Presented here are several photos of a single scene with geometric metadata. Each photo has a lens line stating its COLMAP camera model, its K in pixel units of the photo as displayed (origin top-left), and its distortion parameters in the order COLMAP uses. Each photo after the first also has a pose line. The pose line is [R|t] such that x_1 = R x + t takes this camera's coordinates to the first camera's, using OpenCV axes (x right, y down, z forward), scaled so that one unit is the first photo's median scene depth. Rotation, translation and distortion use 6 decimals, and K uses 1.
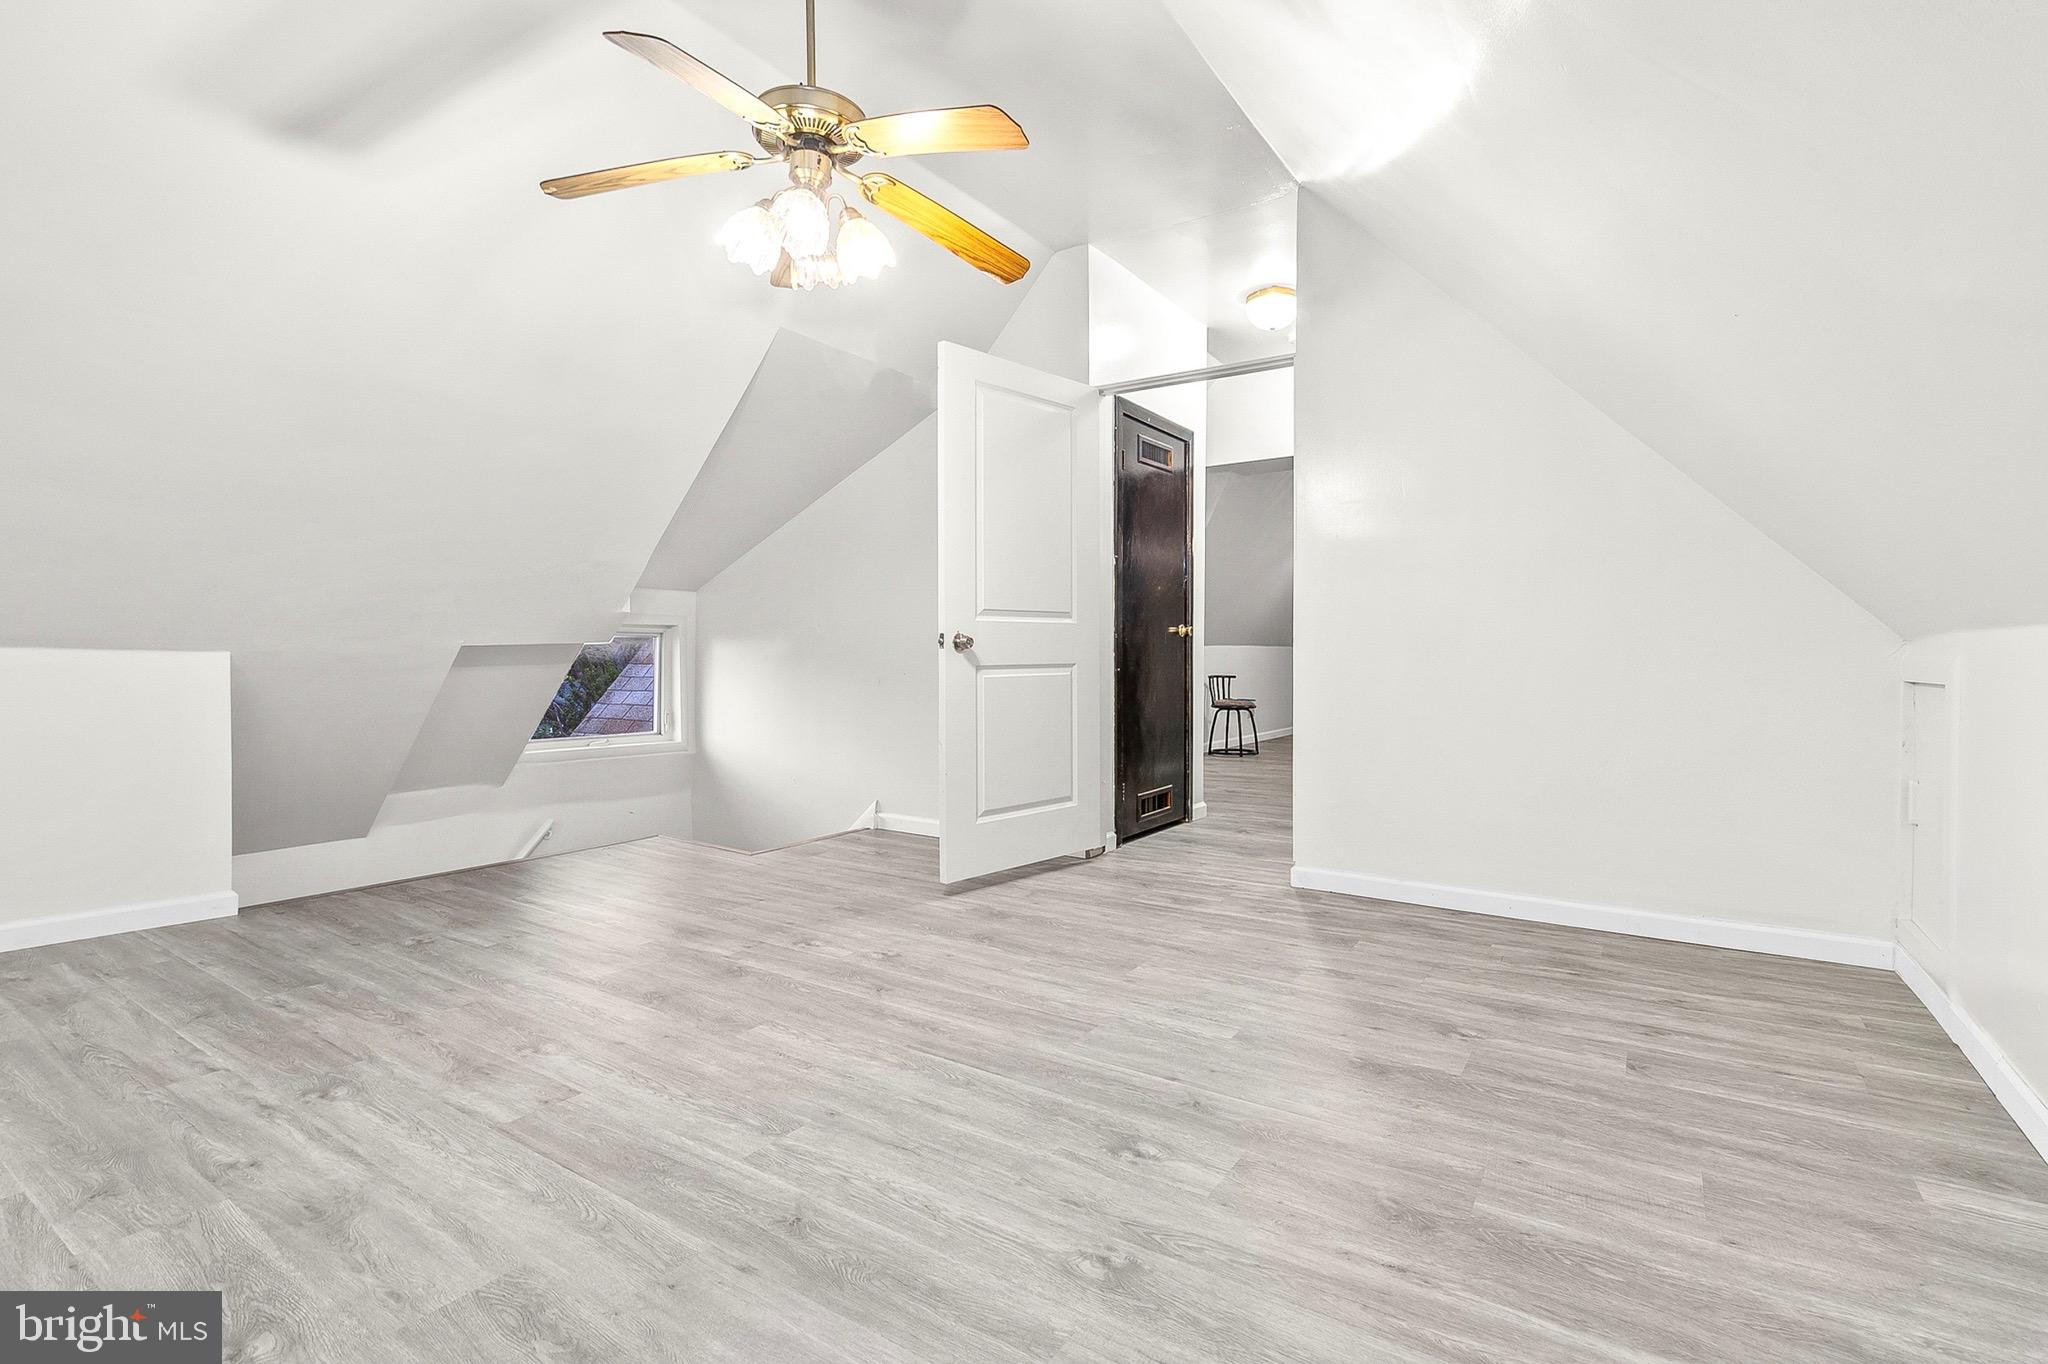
lens RADIAL K [[936.4, 0, 1031.5], [0, 936.4, 680.3], [0, 0, 1]] dist [0.005560, -0.000004]
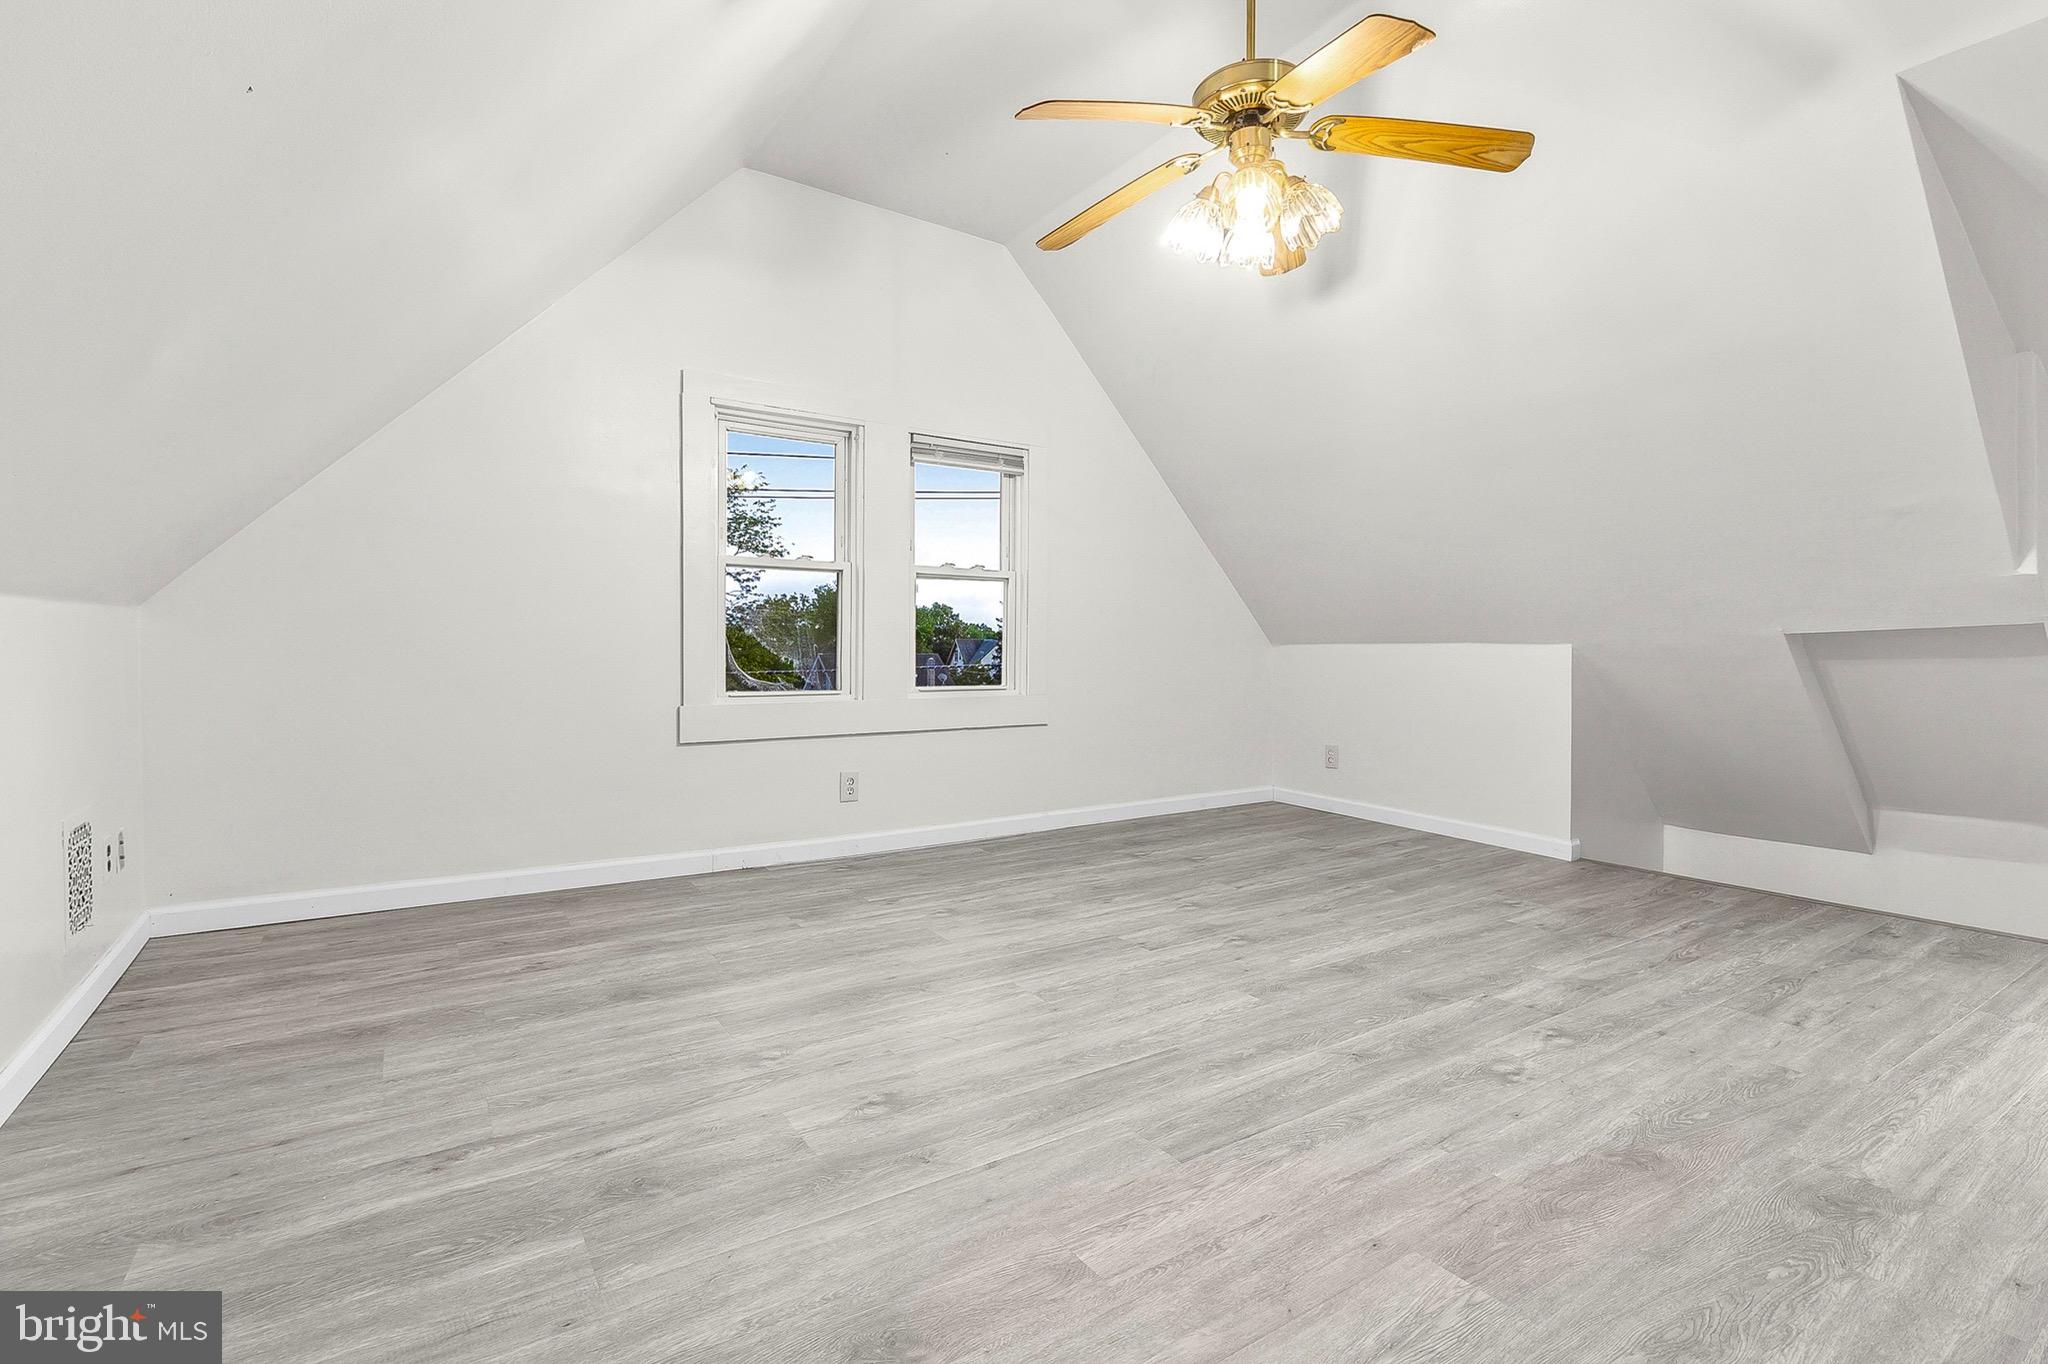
lens RADIAL K [[936.4, 0, 1028.6], [0, 936.4, 666.2], [0, 0, 1]] dist [0.005560, -0.000004]
pose [[-0.383500, 0.010676, -0.923479, 0.799712], [-0.025034, 0.999446, 0.021950, -0.014838], [0.923201, 0.031536, -0.383020, 1.214957]]
